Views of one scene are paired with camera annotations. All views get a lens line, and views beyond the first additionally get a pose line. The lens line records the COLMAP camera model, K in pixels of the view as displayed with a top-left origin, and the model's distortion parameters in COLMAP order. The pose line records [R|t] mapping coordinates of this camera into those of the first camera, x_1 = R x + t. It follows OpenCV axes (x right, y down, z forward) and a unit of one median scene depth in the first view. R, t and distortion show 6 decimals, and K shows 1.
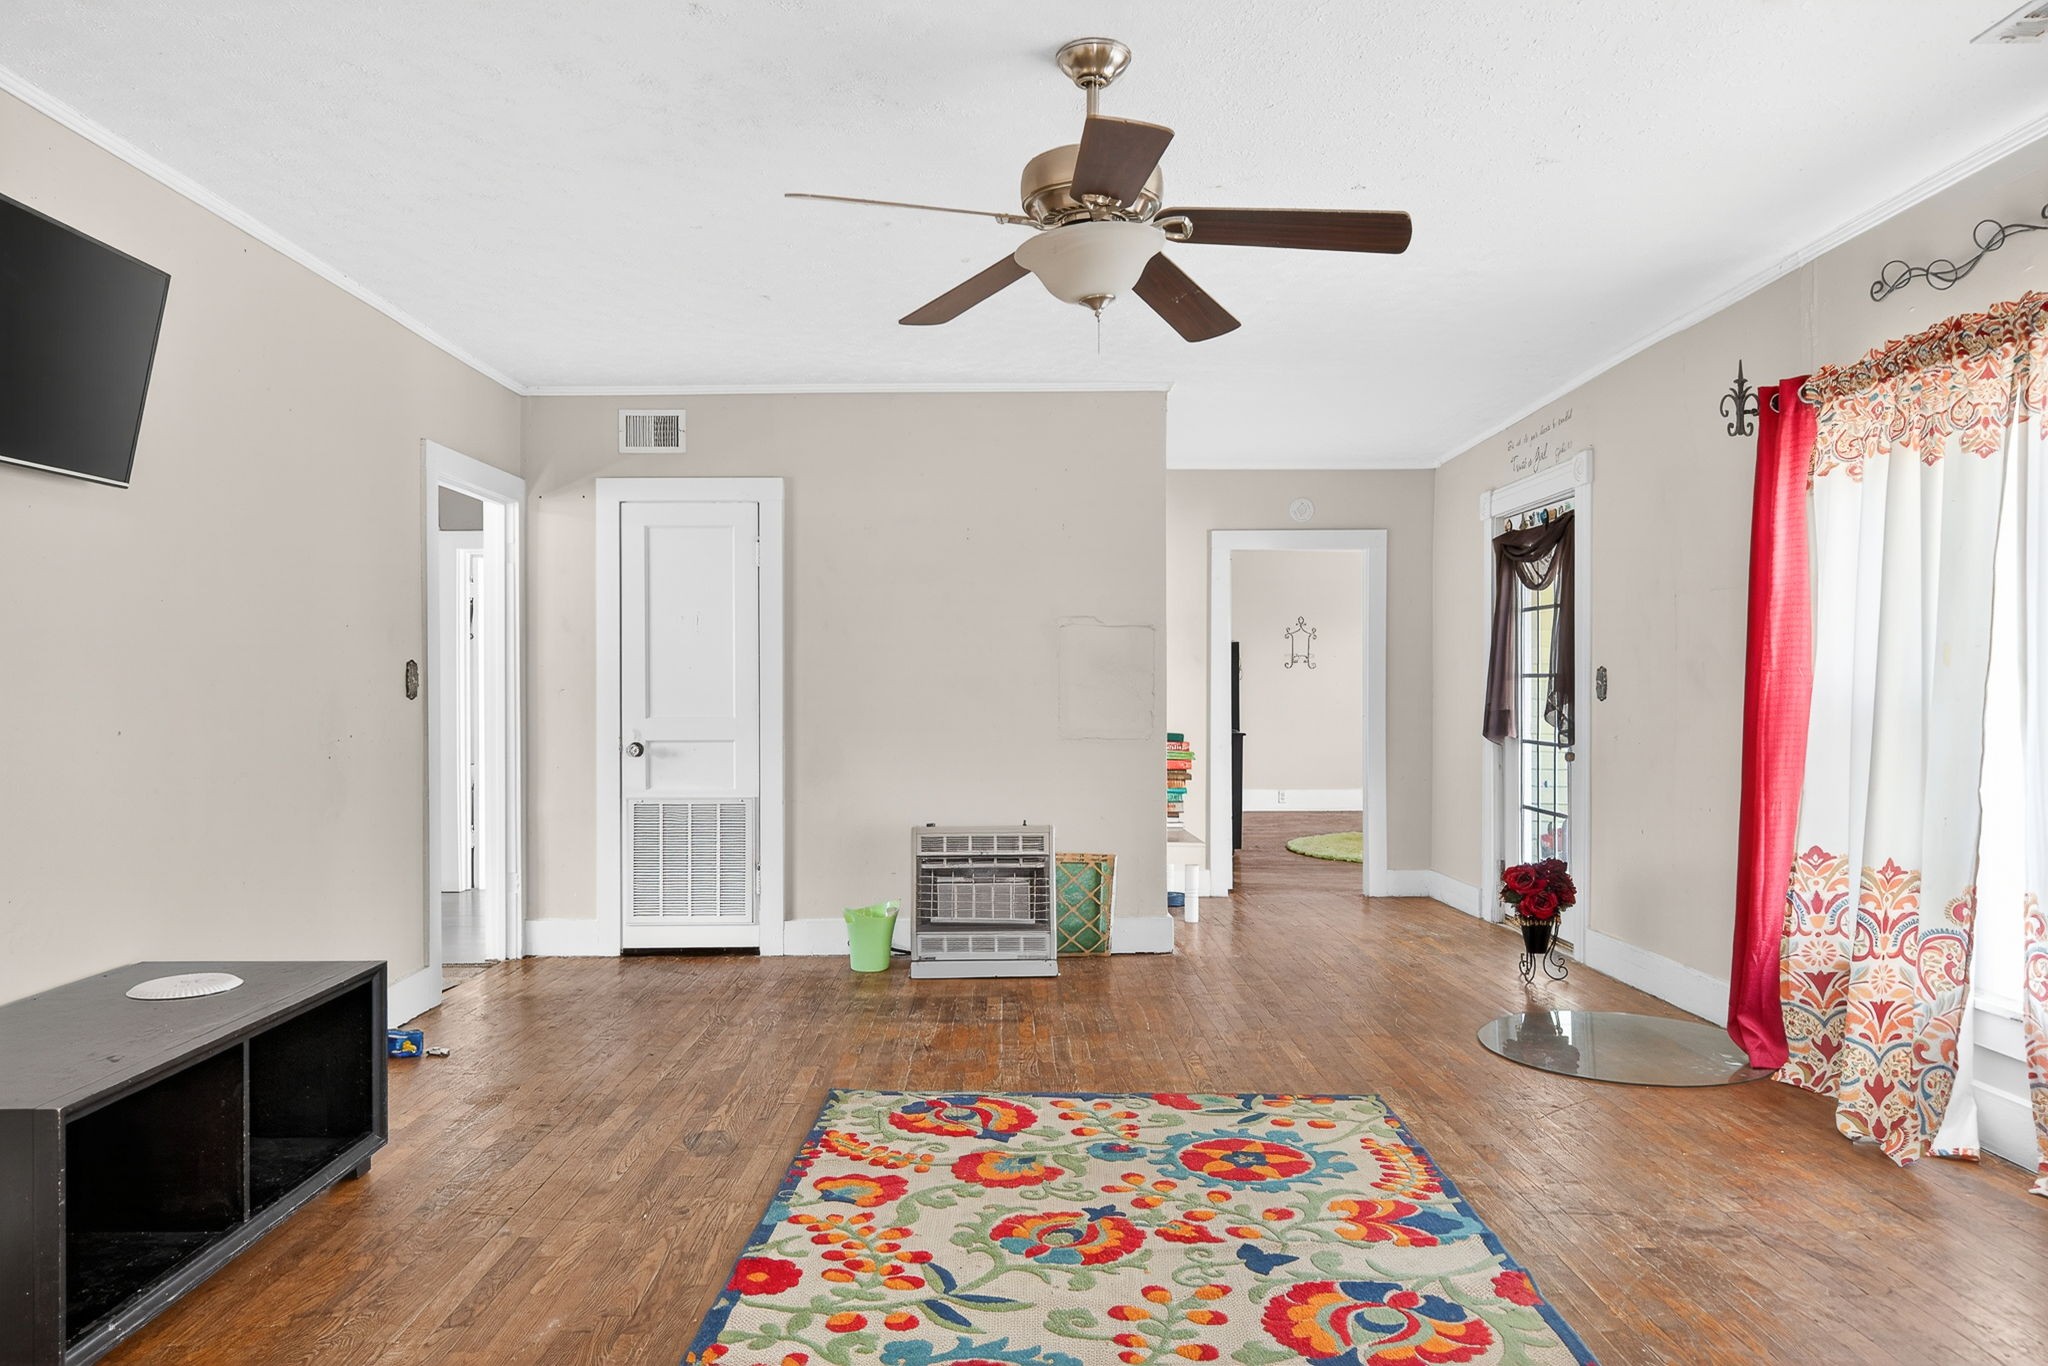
lens RADIAL K [[1338.3, 0, 1021.6], [0, 1338.3, 685.9], [0, 0, 1]] dist [-0.005851, -0.000630]
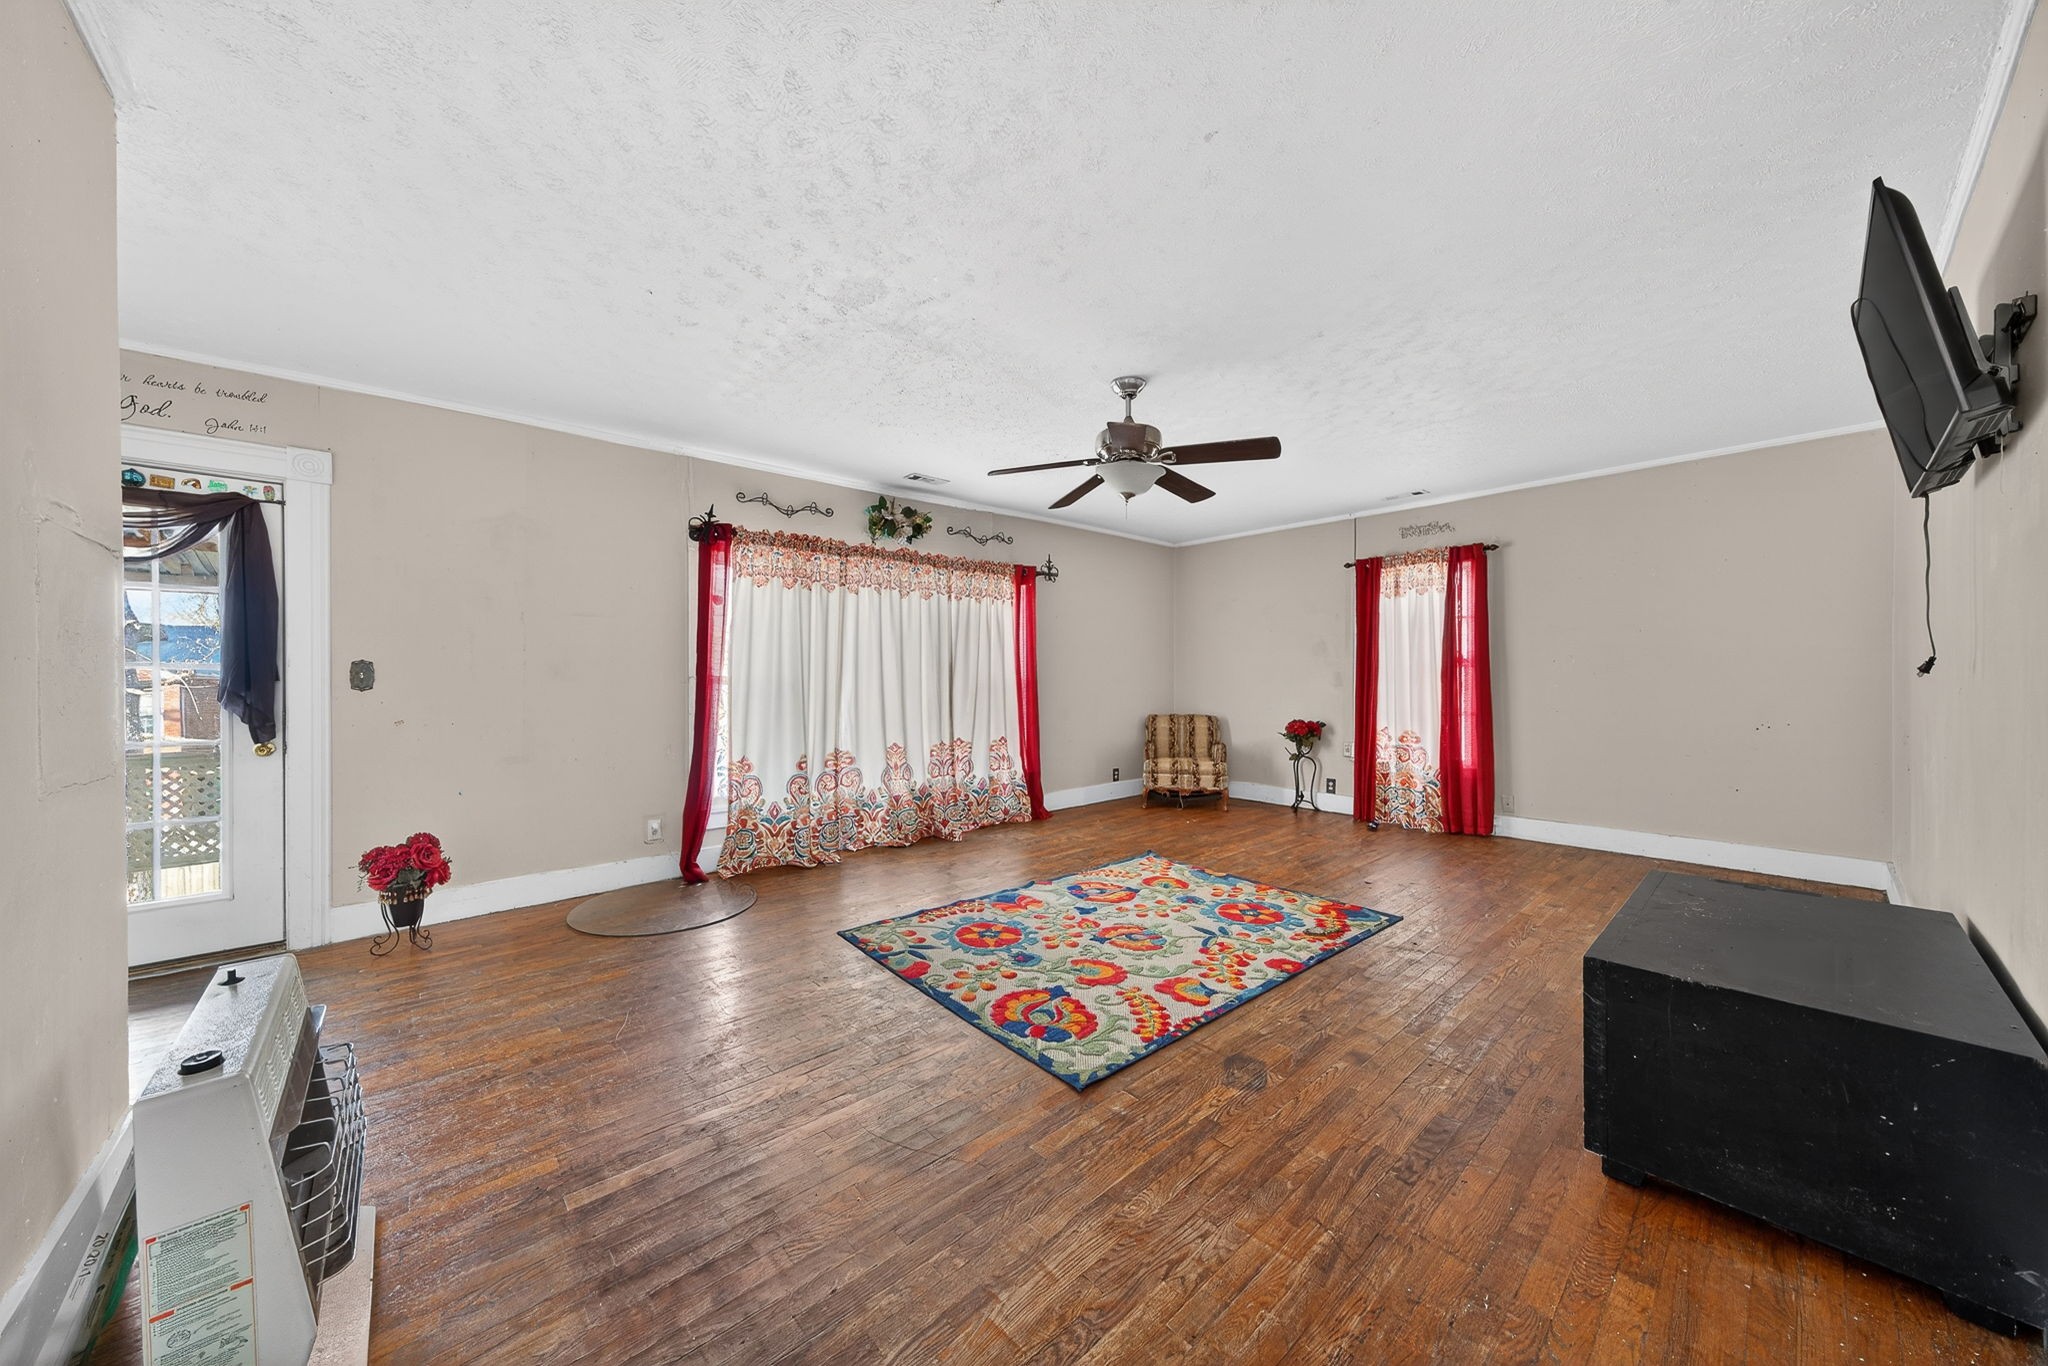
lens RADIAL K [[698.7, 0, 1016.6], [0, 698.7, 685.5], [0, 0, 1]] dist [-0.001952, -0.000034]
pose [[-0.664299, 0.004246, 0.747455, -0.579068], [0.004173, 0.999989, -0.001971, 0.017266], [-0.747455, 0.001810, -0.664310, 1.626451]]
